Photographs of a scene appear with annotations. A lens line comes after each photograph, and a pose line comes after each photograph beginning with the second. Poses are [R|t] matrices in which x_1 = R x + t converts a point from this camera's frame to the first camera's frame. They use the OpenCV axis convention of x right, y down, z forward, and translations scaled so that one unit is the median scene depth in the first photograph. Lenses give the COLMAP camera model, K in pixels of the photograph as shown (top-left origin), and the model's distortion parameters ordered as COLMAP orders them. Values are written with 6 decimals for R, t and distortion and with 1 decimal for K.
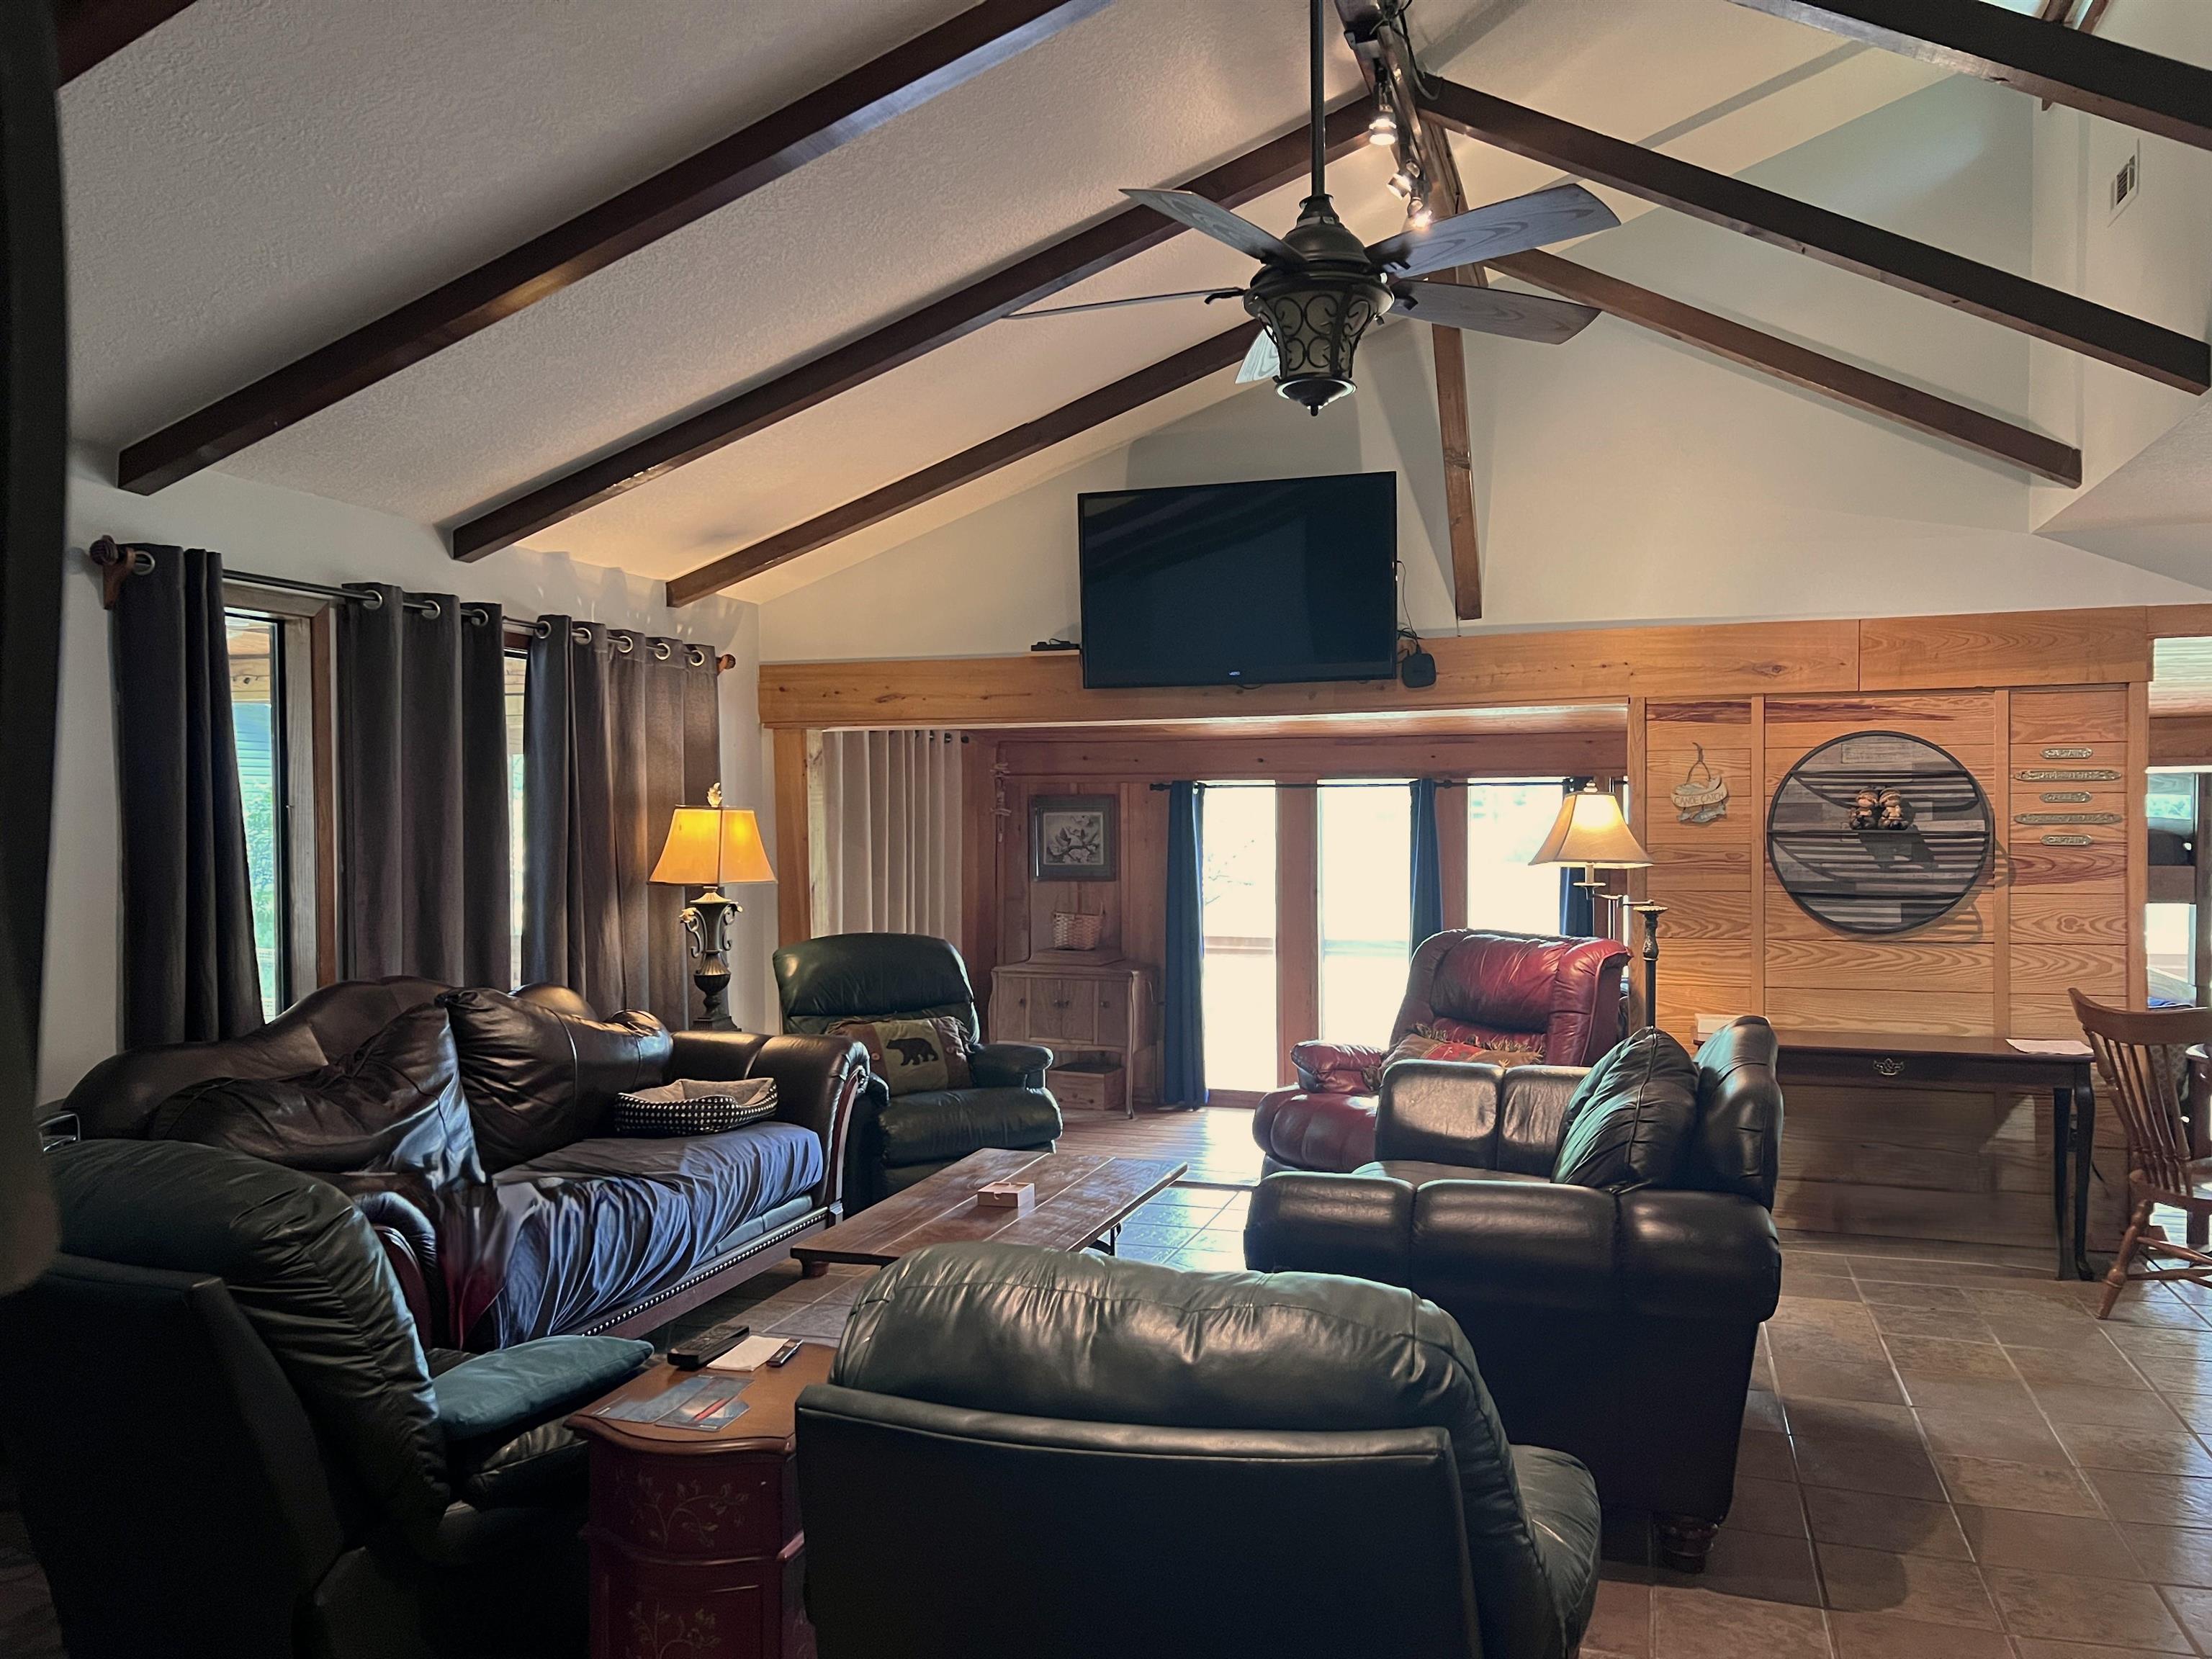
lens RADIAL K [[1639.3, 0, 1070.0], [0, 1639.3, 841.0], [0, 0, 1]] dist [0.003015, -0.045723]
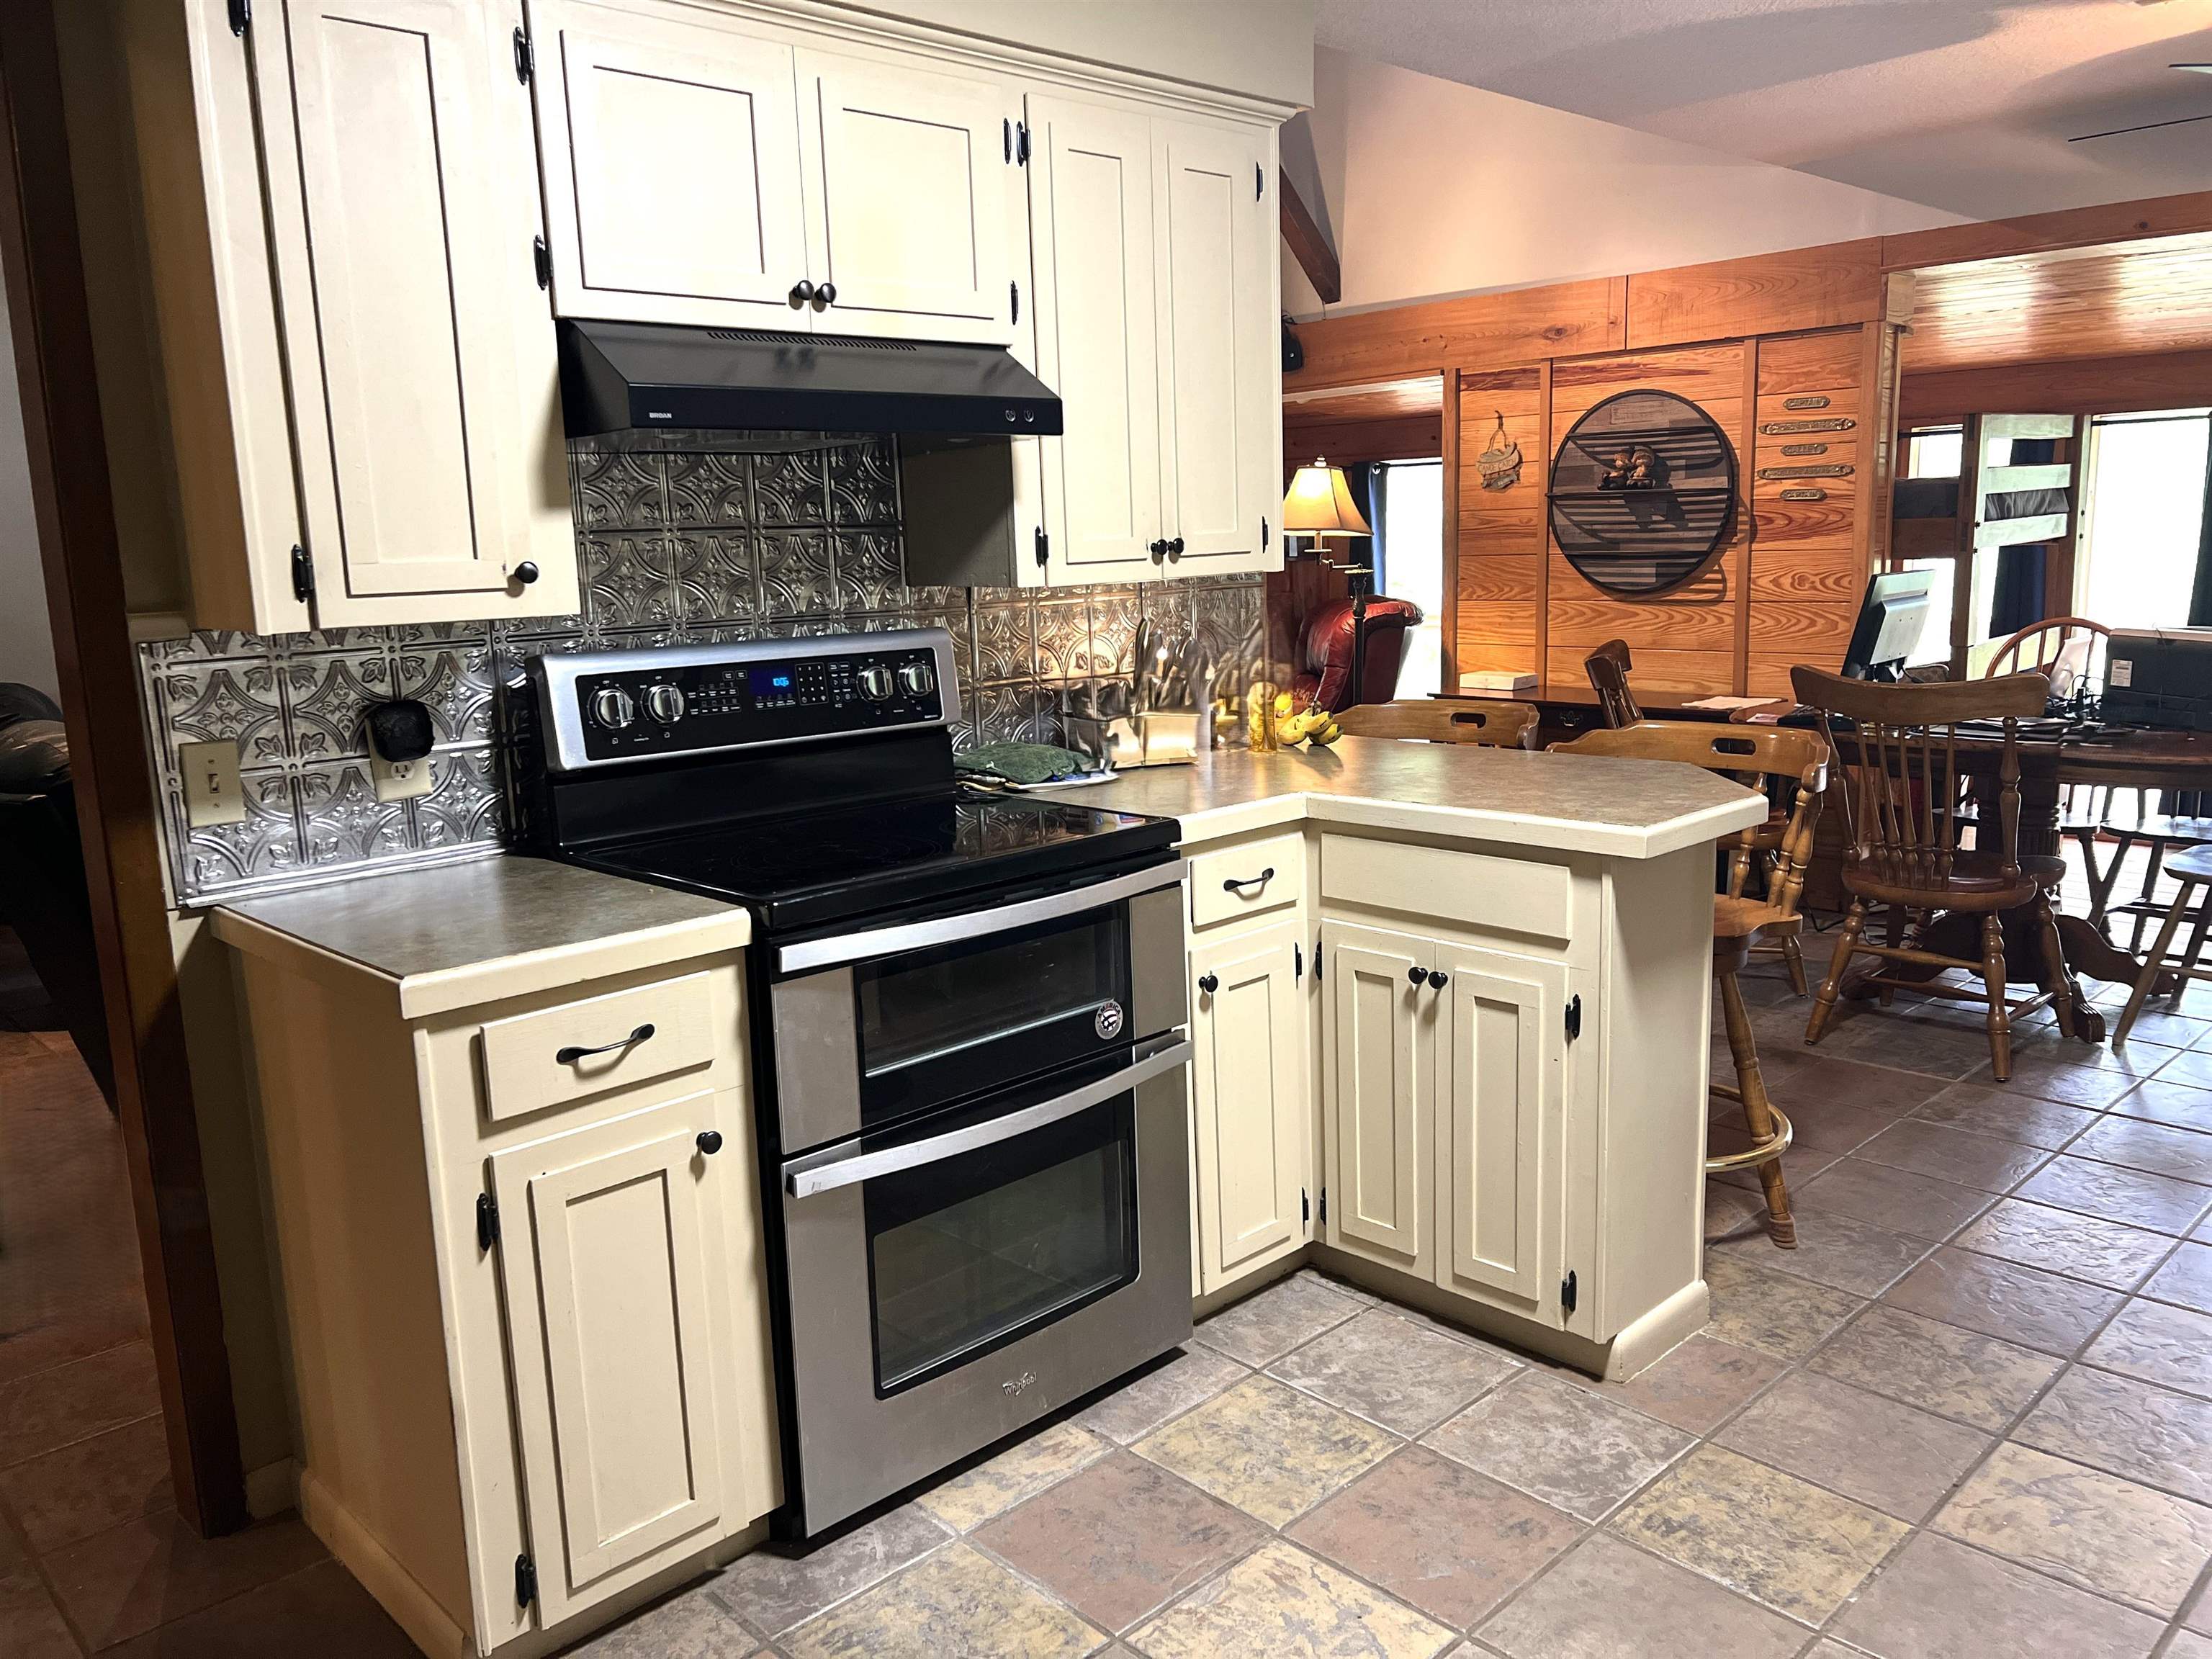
lens RADIAL K [[1691.7, 0, 1136.7], [0, 1691.7, 832.9], [0, 0, 1]] dist [0.009254, 0.000276]
pose [[0.898953, 0.054385, -0.434656, 0.677912], [0.022210, 0.985328, 0.169221, 0.017948], [0.437482, -0.161775, 0.884555, -0.099963]]
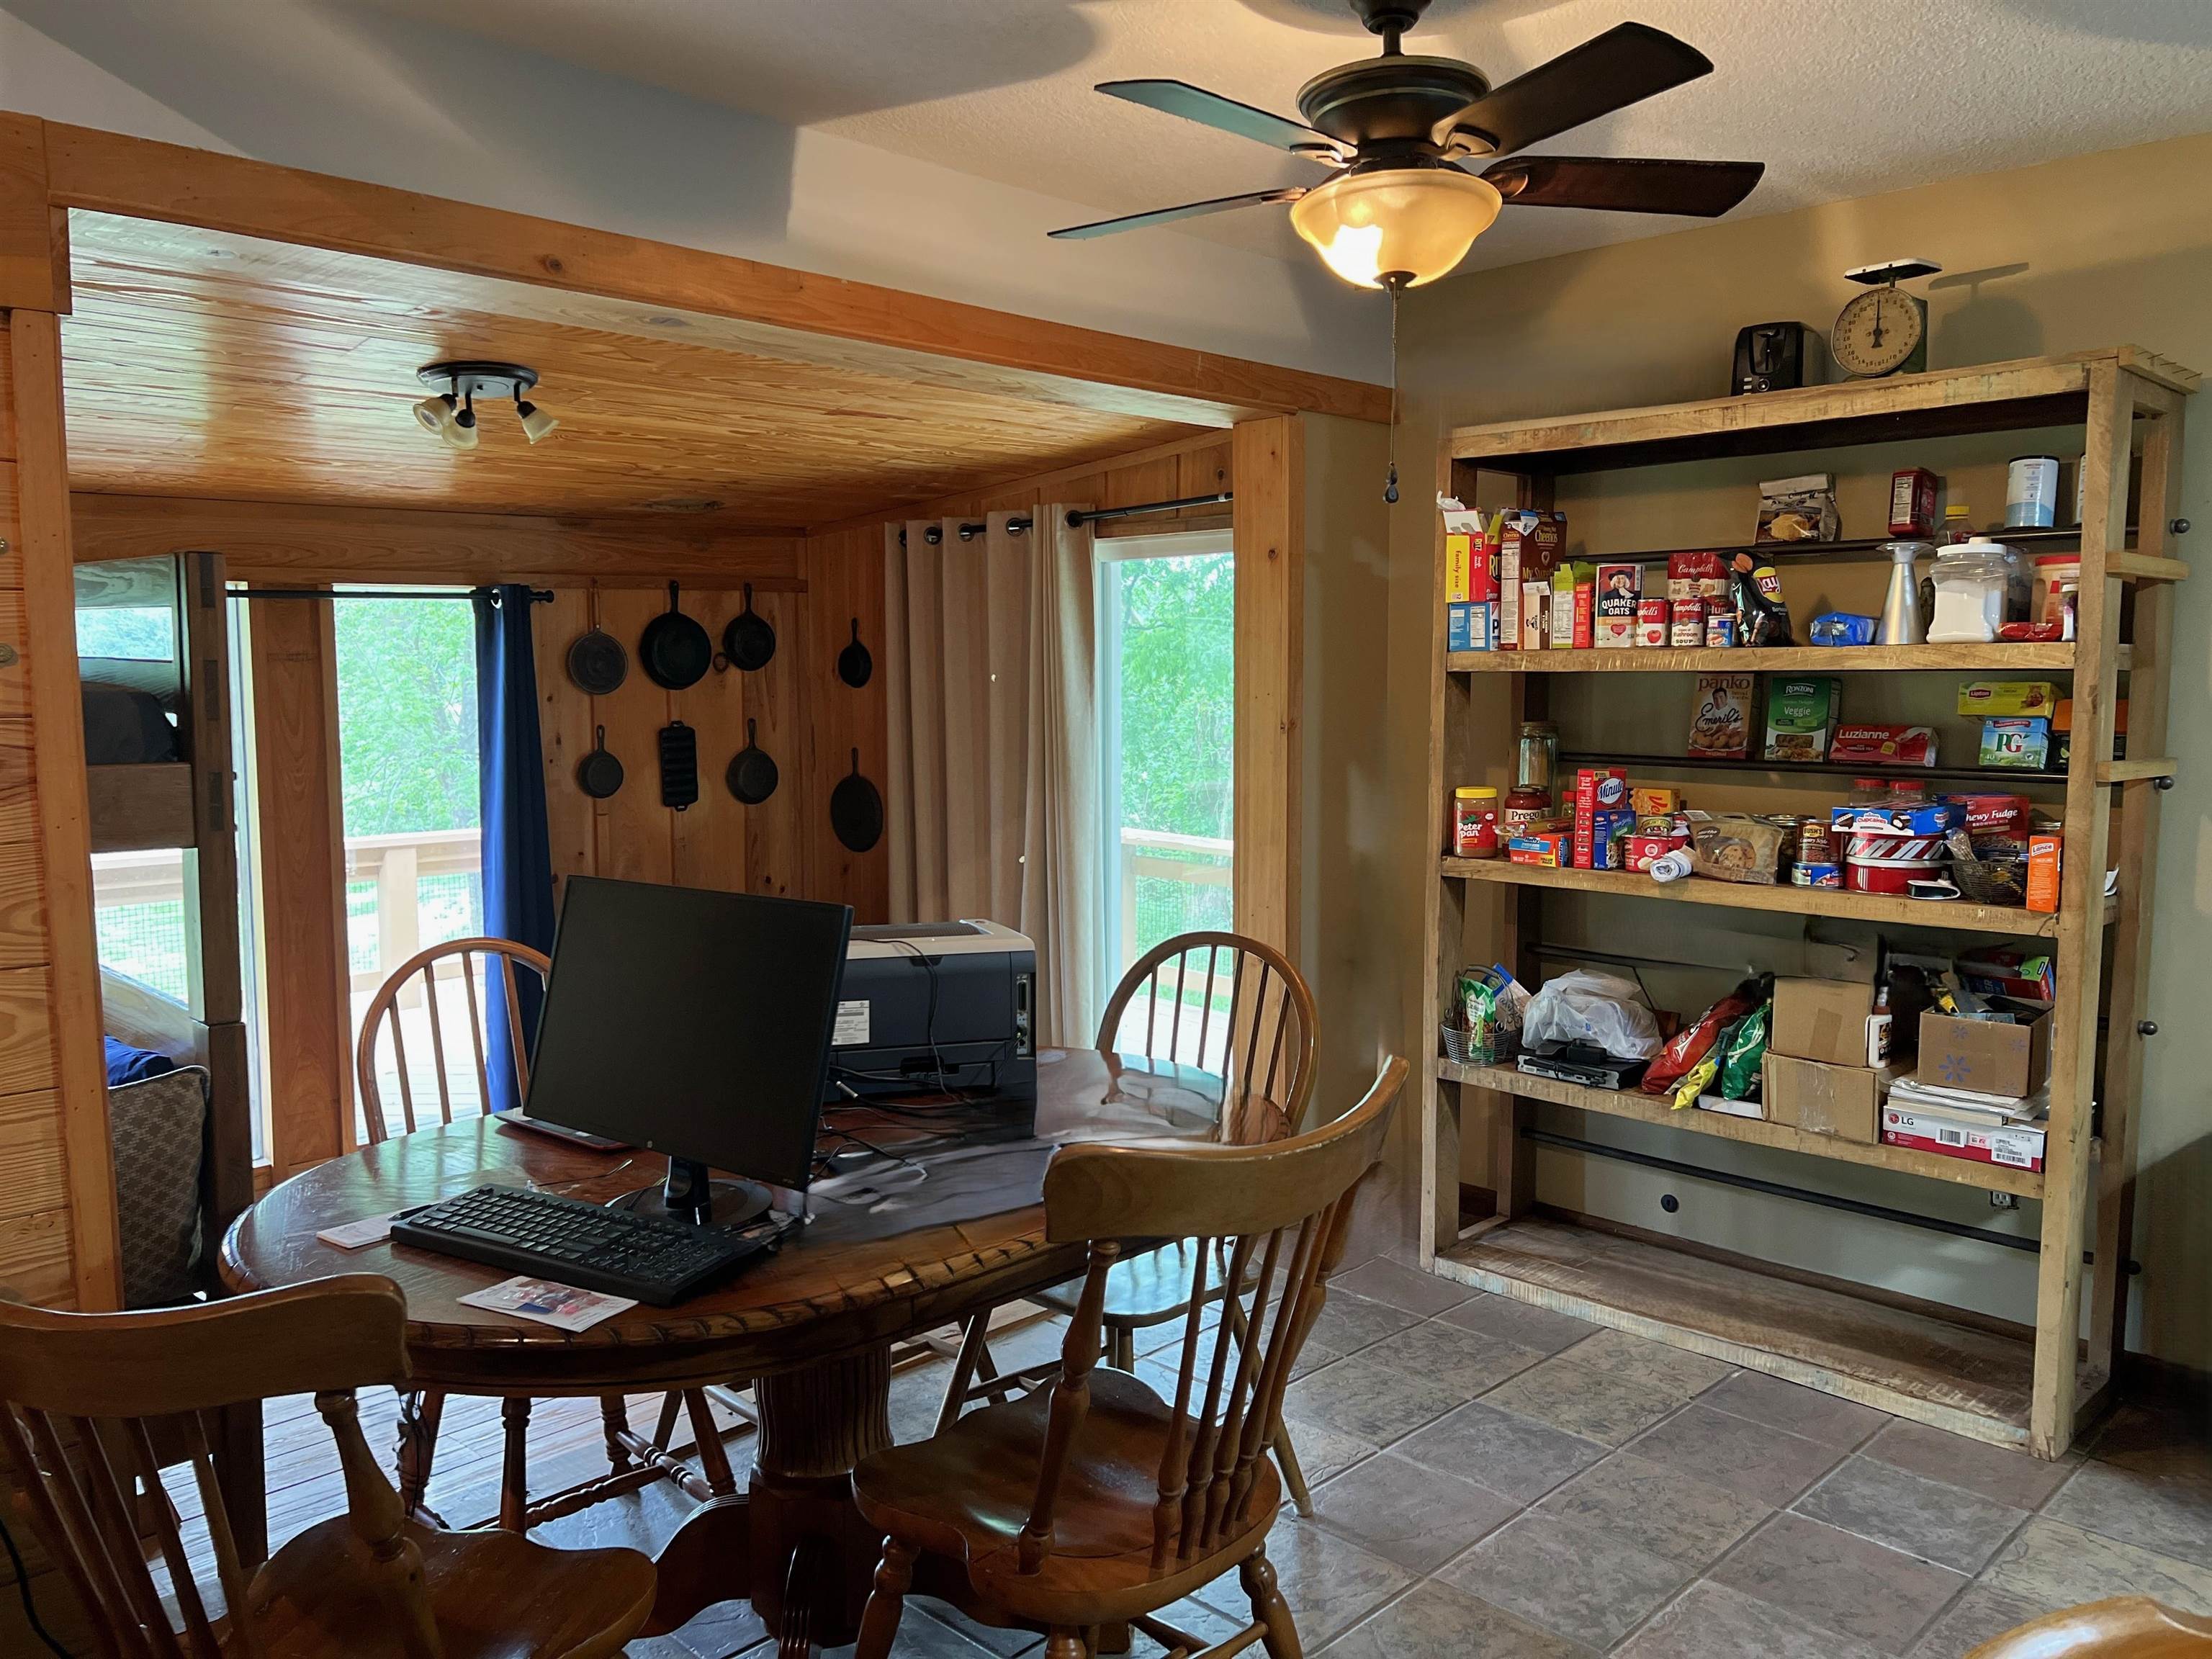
lens RADIAL K [[1660.5, 0, 1114.9], [0, 1660.5, 840.8], [0, 0, 1]] dist [0.058915, -0.080522]
pose [[0.420458, -0.087108, 0.903121, 0.365416], [0.011620, 0.995816, 0.090639, -0.002147], [-0.907238, -0.027616, 0.419711, 0.553011]]
